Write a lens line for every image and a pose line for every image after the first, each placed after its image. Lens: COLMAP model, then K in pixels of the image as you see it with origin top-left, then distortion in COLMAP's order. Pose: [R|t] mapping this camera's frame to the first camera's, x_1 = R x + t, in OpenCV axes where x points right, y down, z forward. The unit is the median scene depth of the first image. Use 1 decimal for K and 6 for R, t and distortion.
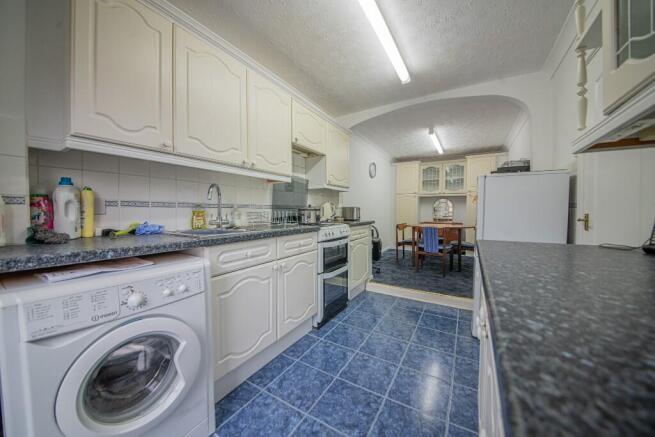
lens RADIAL K [[230.5, 0, 327.6], [0, 230.5, 215.1], [0, 0, 1]] dist [-0.000797, -0.000185]
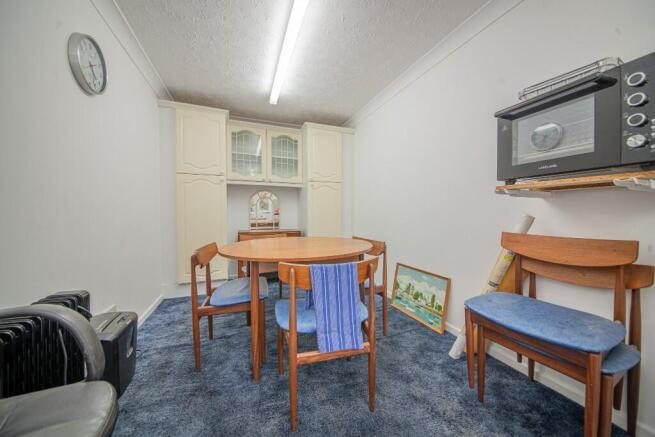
lens RADIAL K [[230.5, 0, 328.0], [0, 230.5, 213.4], [0, 0, 1]] dist [-0.000797, -0.000185]
pose [[0.592926, -0.014573, 0.805125, 0.124832], [0.009486, 0.999893, 0.011113, -0.018077], [-0.805201, 0.001049, 0.593001, 0.547429]]
